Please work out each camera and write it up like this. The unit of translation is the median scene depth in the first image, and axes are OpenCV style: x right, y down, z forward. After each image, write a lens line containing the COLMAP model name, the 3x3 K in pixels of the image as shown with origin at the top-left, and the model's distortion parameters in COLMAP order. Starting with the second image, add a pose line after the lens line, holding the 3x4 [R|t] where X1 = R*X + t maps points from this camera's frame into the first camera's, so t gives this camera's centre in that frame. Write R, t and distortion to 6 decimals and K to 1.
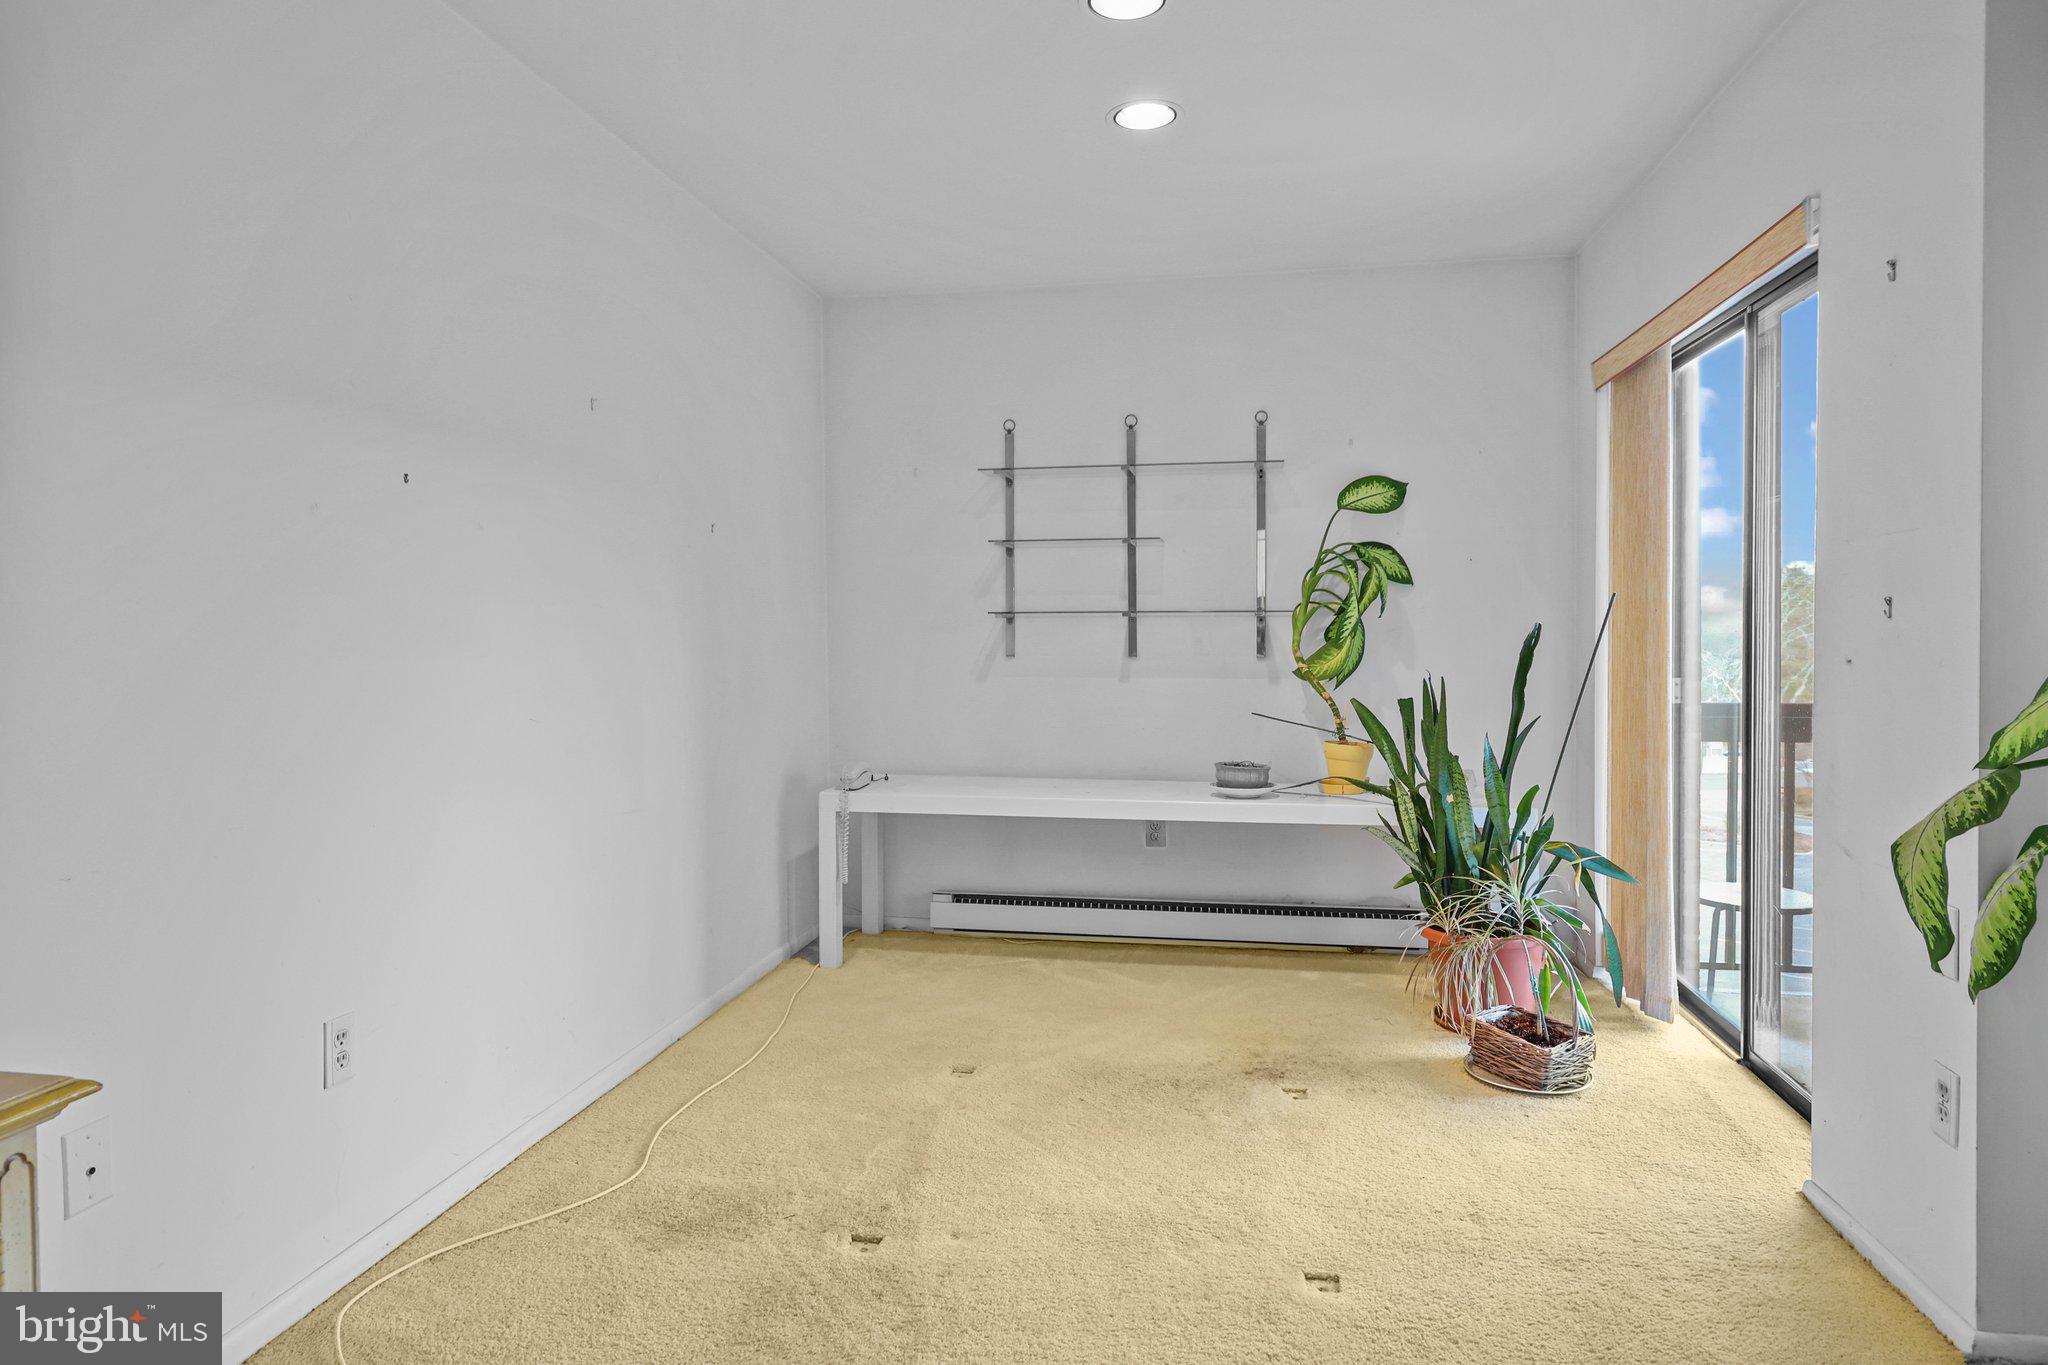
lens RADIAL K [[1203.8, 0, 1012.8], [0, 1203.8, 646.6], [0, 0, 1]] dist [0.022400, 0.000998]
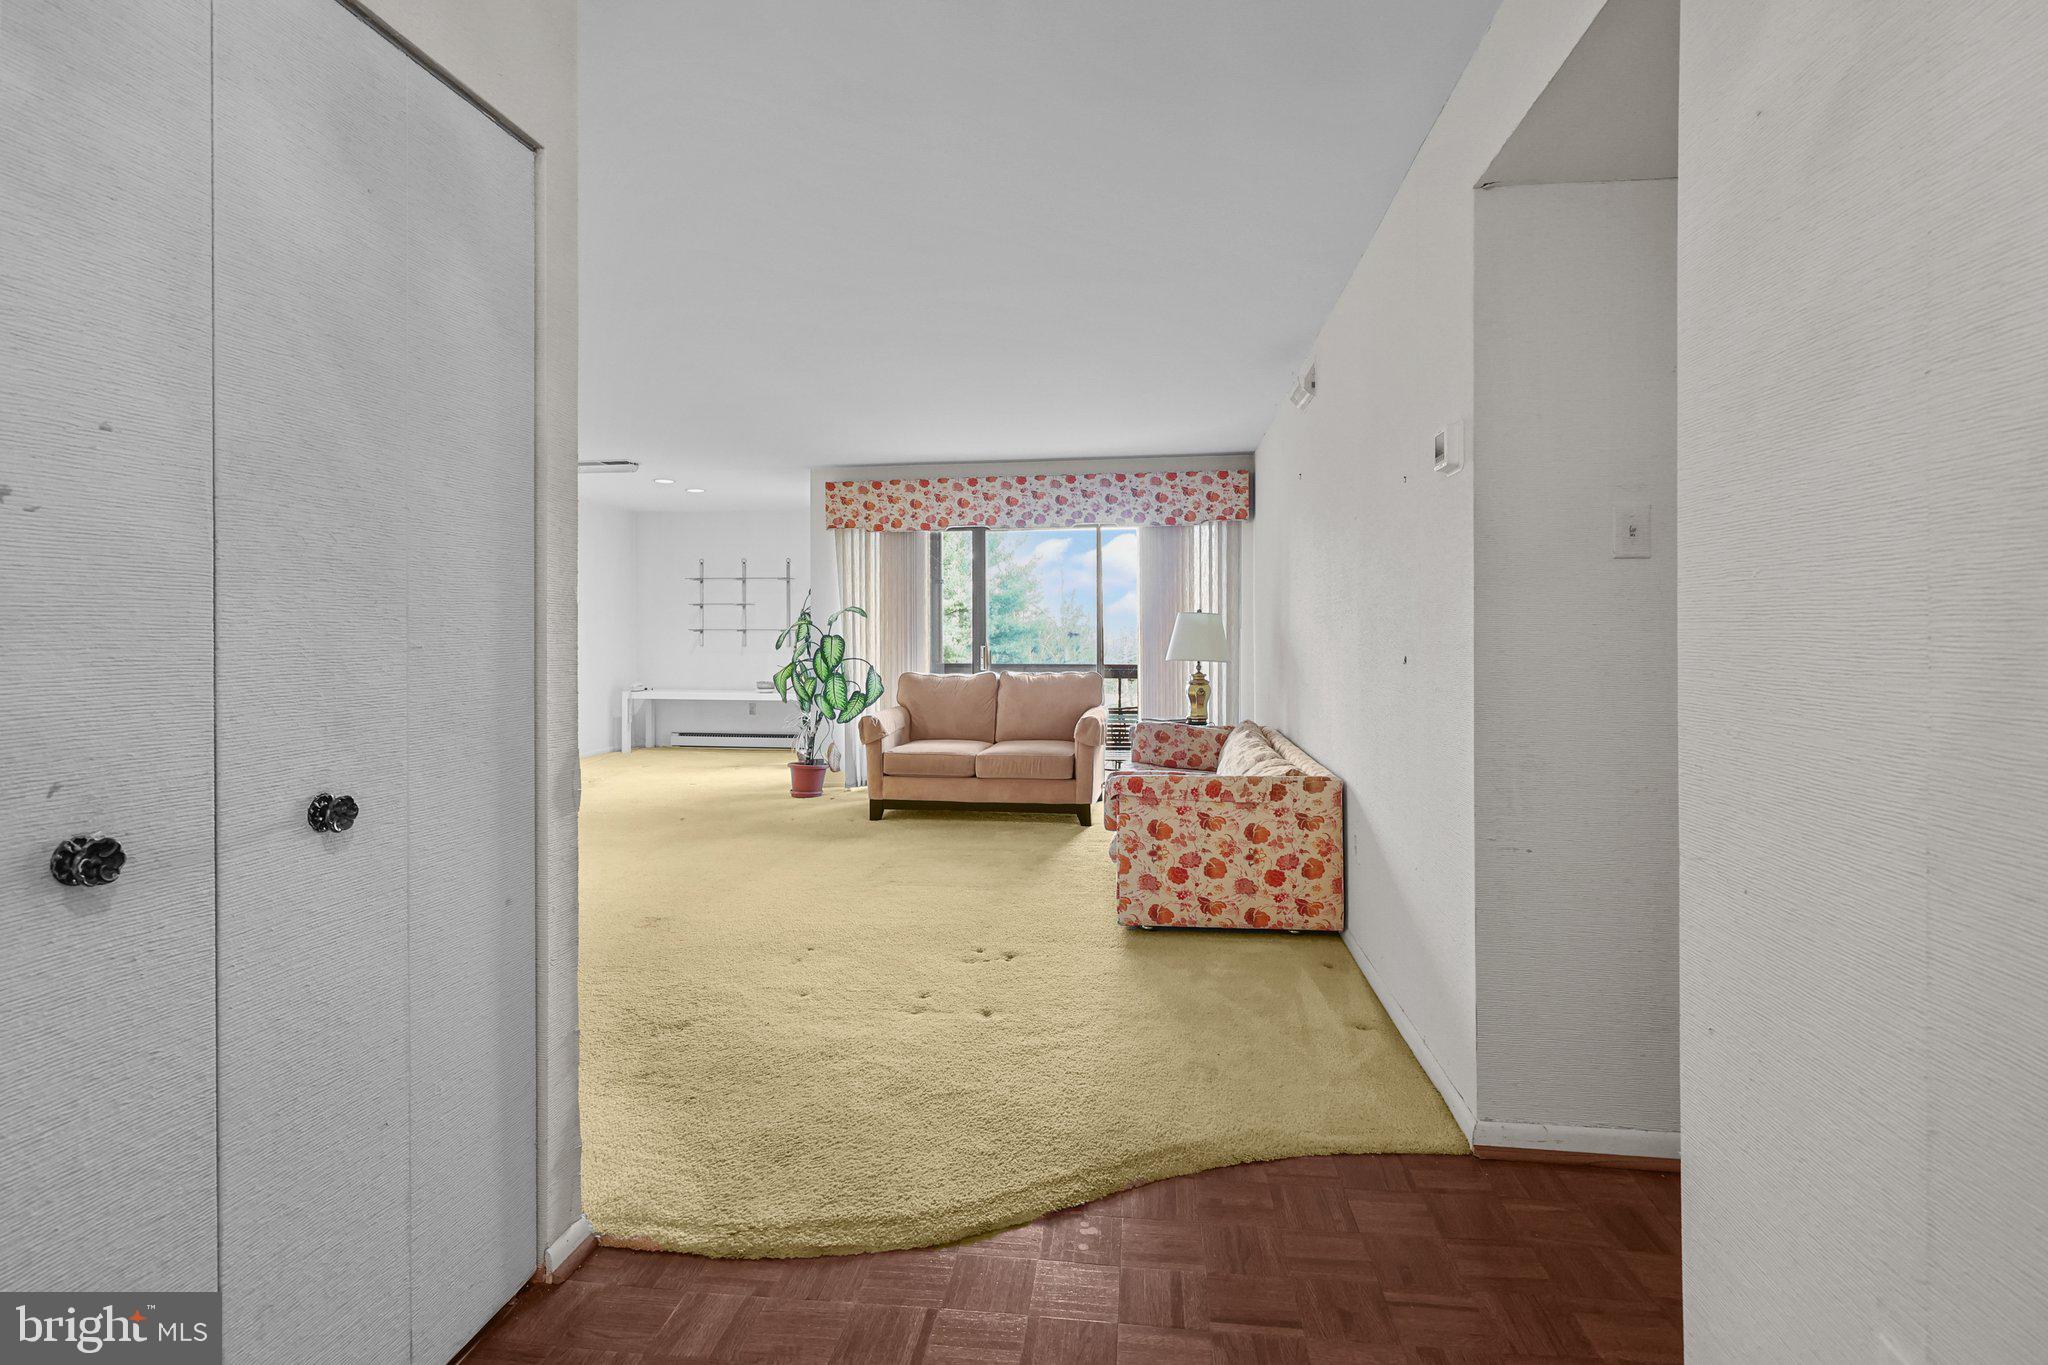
lens RADIAL K [[973.1, 0, 1024.7], [0, 973.1, 633.9], [0, 0, 1]] dist [0.002414, -0.000344]
pose [[0.997630, 0.003503, 0.068724, 0.631719], [-0.002439, 0.999876, -0.015555, 0.015169], [-0.068770, 0.015350, 0.997514, -1.372013]]
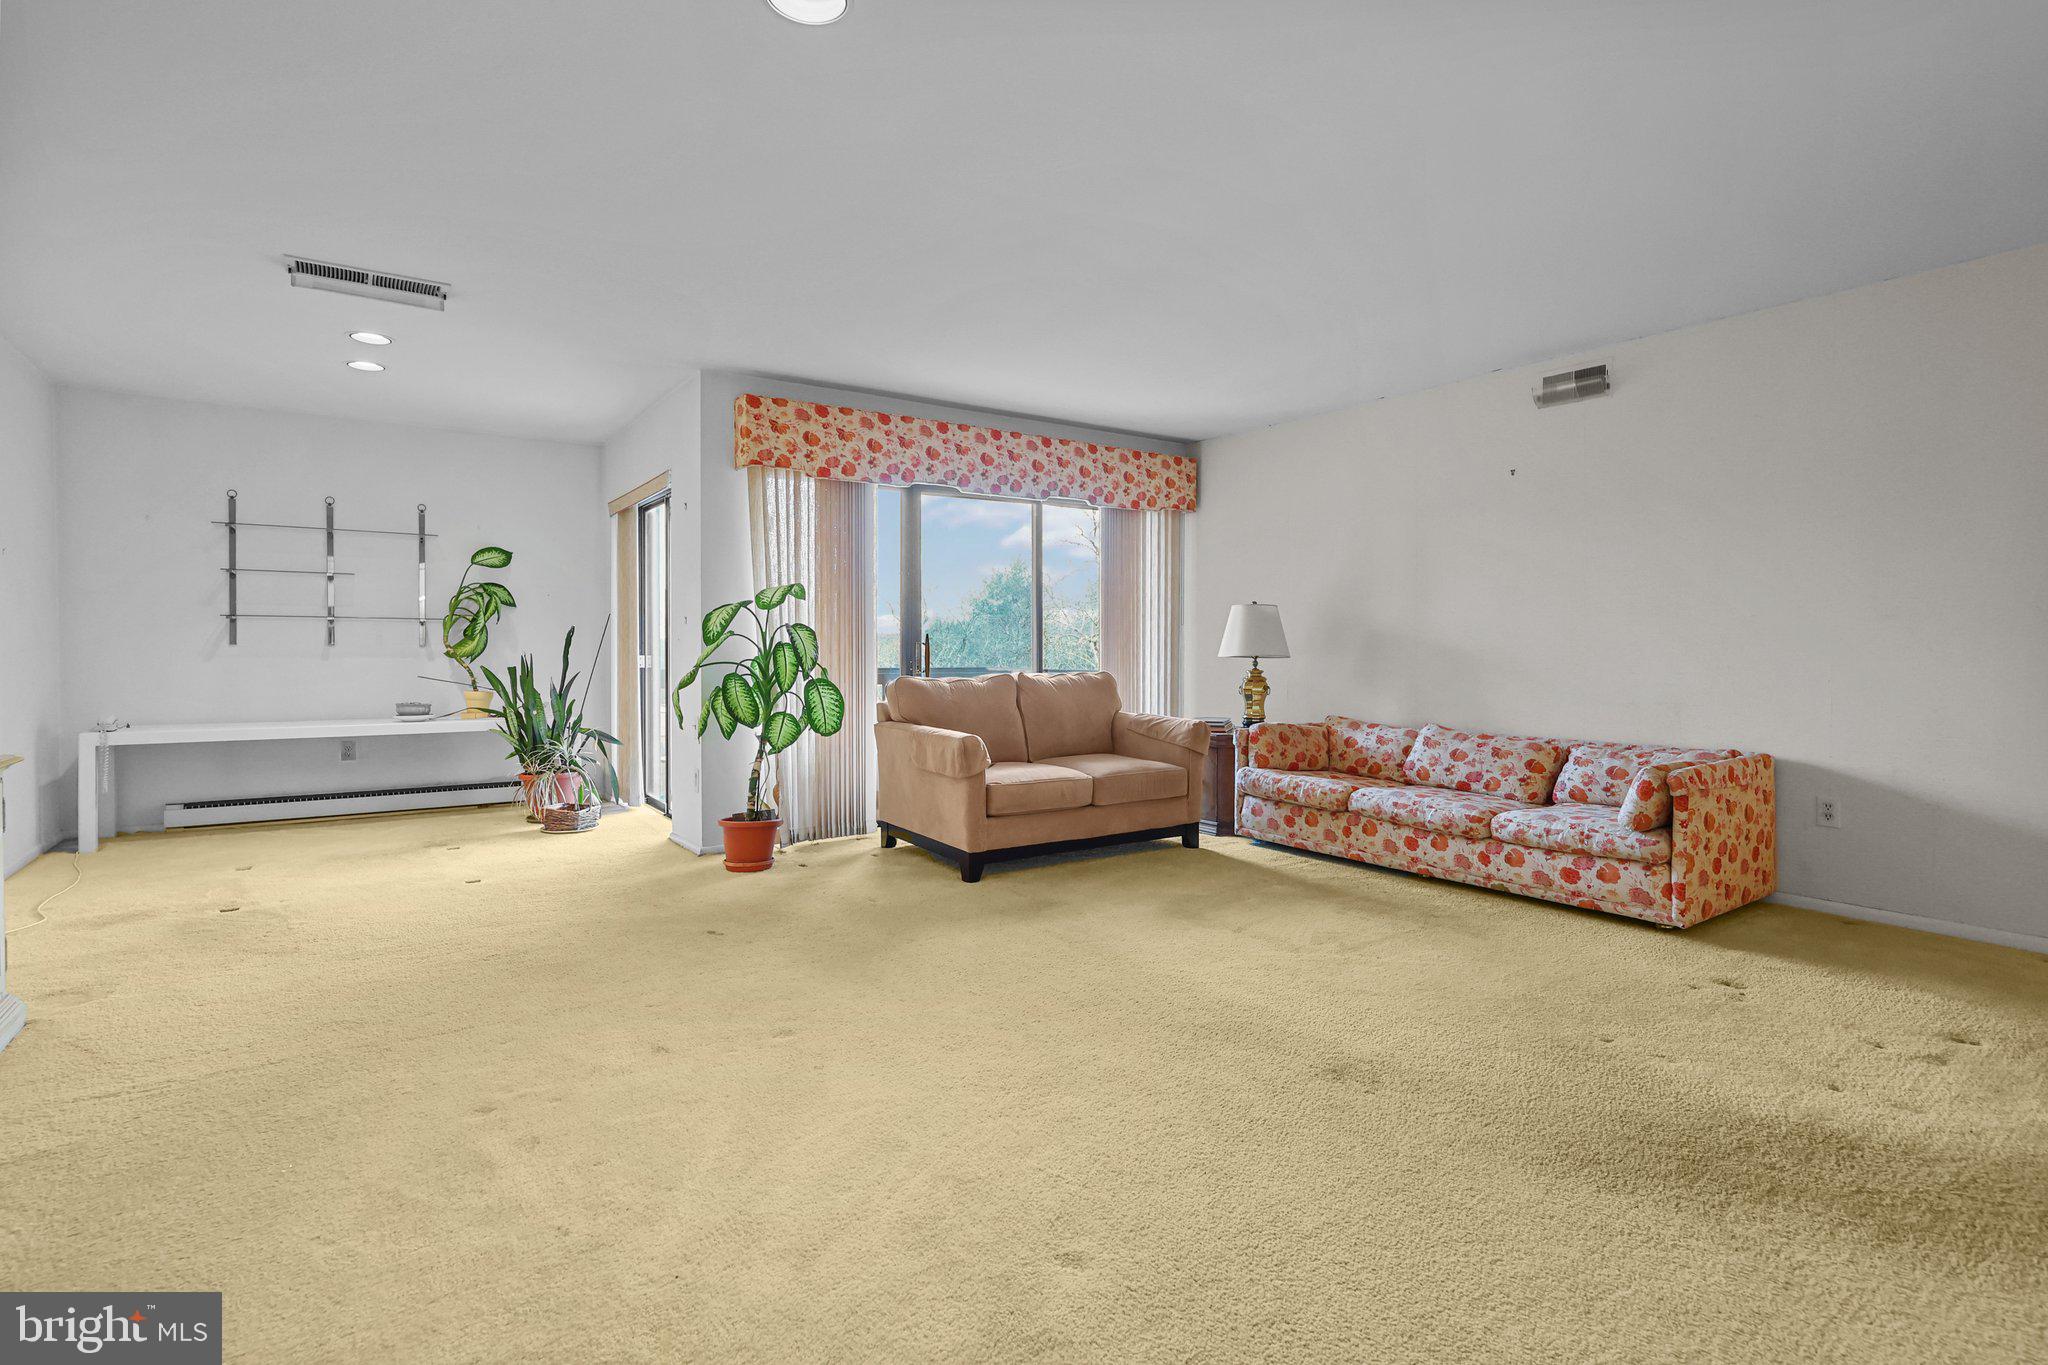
lens RADIAL K [[973.1, 0, 1041.9], [0, 973.1, 659.3], [0, 0, 1]] dist [0.002414, -0.000344]
pose [[0.691185, -0.003452, 0.722670, -0.204906], [0.004529, 0.999990, 0.000444, 0.034241], [-0.722664, 0.002966, 0.691193, -0.660633]]
